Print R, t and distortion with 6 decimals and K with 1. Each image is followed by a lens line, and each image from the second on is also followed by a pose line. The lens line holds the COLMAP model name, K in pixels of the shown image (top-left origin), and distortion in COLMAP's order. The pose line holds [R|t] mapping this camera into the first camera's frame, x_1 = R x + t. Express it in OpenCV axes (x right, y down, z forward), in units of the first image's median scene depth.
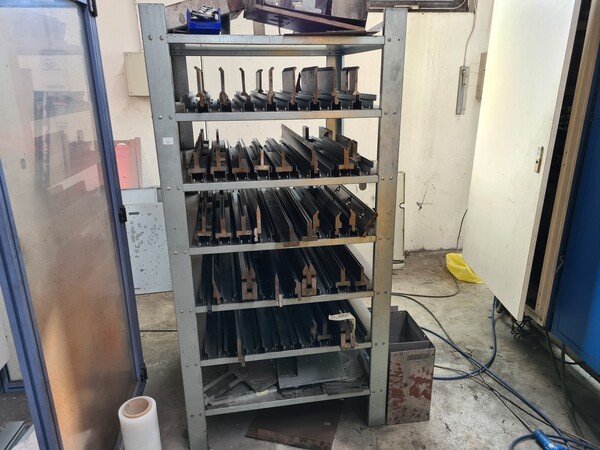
lens RADIAL K [[446.1, 0, 306.9], [0, 446.1, 225.3], [0, 0, 1]] dist [0.062822, -0.056060]
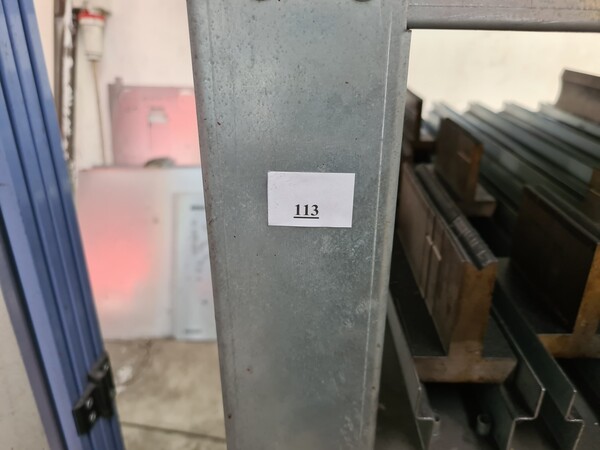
lens RADIAL K [[446.1, 0, 306.9], [0, 446.1, 225.3], [0, 0, 1]] dist [0.062822, -0.056060]
pose [[0.982282, 0.097191, -0.160234, -0.276096], [-0.078446, 0.989738, 0.119436, -0.185941], [0.170198, -0.104750, 0.979827, 0.840610]]
